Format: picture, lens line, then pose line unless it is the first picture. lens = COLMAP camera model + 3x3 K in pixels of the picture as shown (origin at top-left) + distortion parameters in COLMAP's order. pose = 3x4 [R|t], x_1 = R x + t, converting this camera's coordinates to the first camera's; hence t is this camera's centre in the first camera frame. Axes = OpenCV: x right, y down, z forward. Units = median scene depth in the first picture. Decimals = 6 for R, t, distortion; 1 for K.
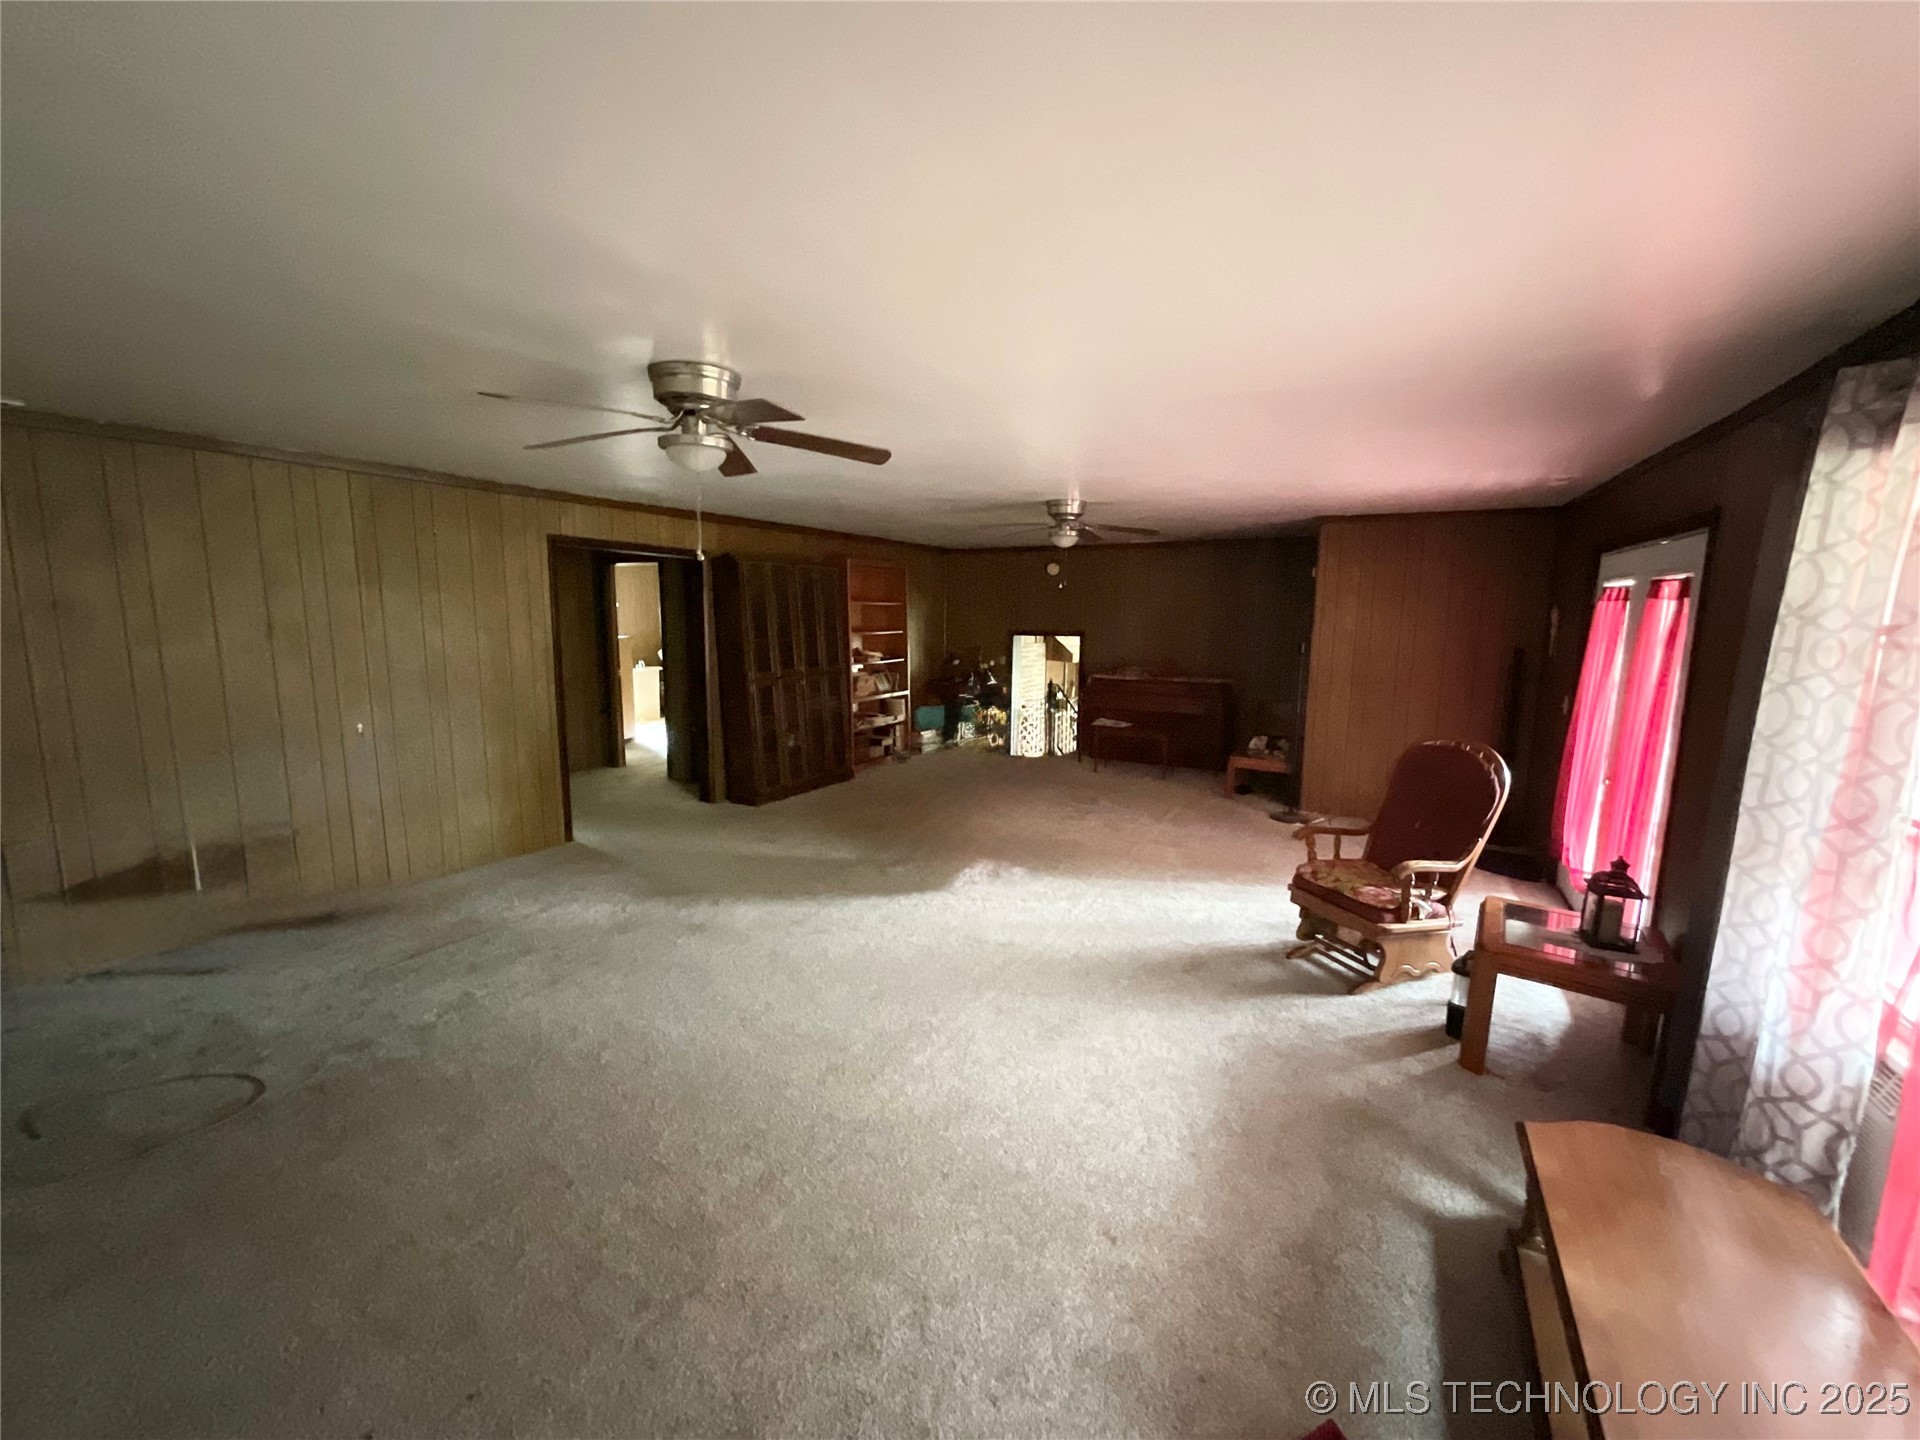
lens RADIAL K [[769.1, 0, 967.3], [0, 769.1, 720.5], [0, 0, 1]] dist [-0.010968, 0.005915]
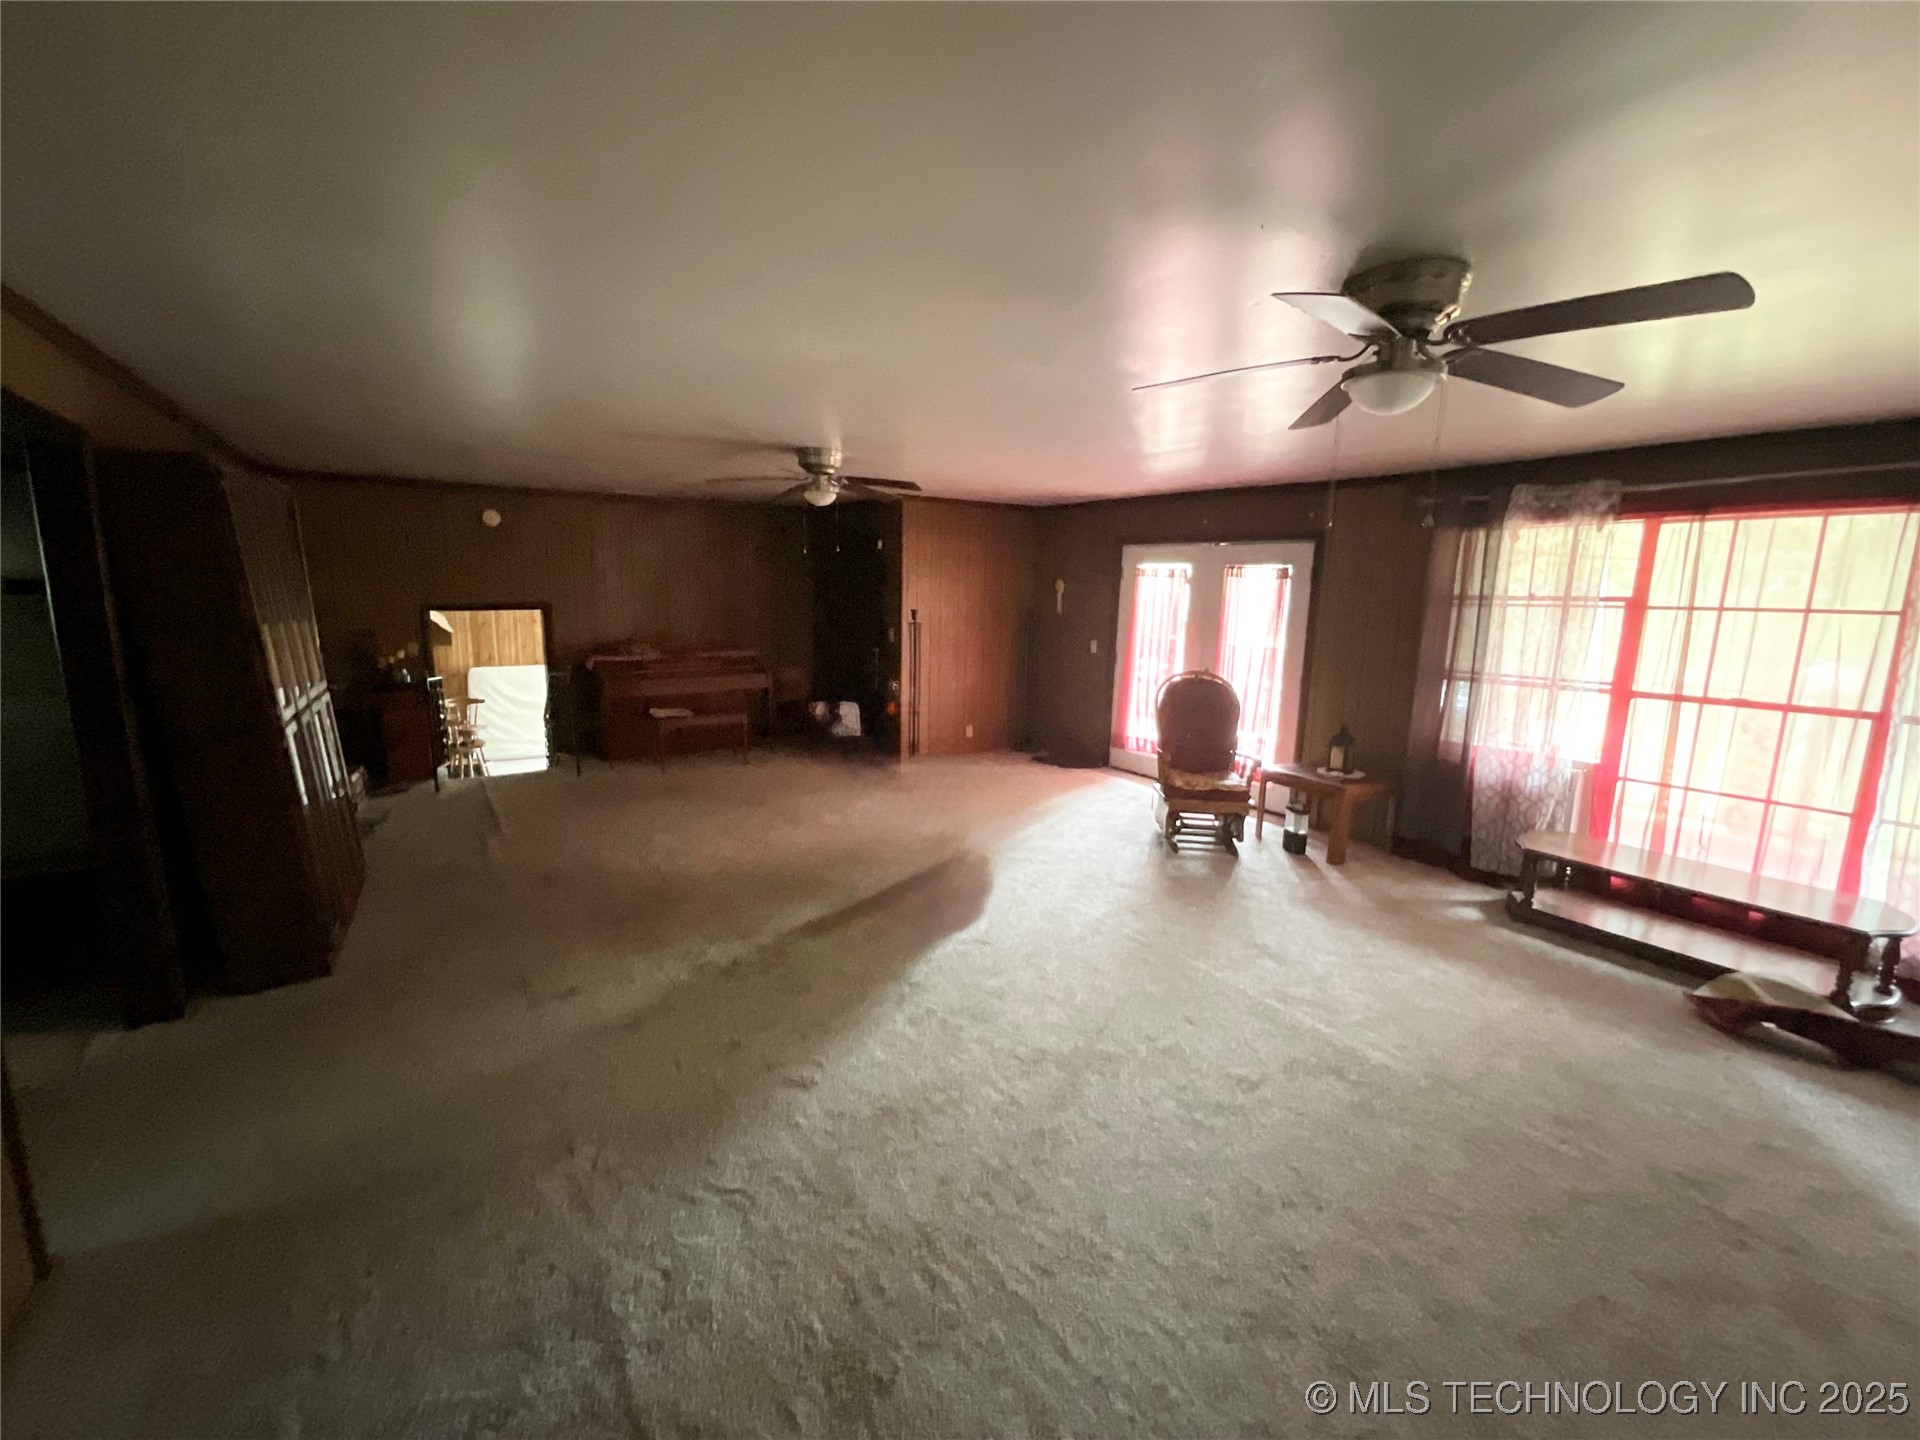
lens RADIAL K [[769.1, 0, 962.2], [0, 769.1, 723.6], [0, 0, 1]] dist [-0.010968, 0.005915]
pose [[0.461100, -0.158879, 0.873009, -1.078346], [0.113847, 0.986301, 0.119366, -0.131782], [-0.880014, 0.044350, 0.472872, 0.877043]]
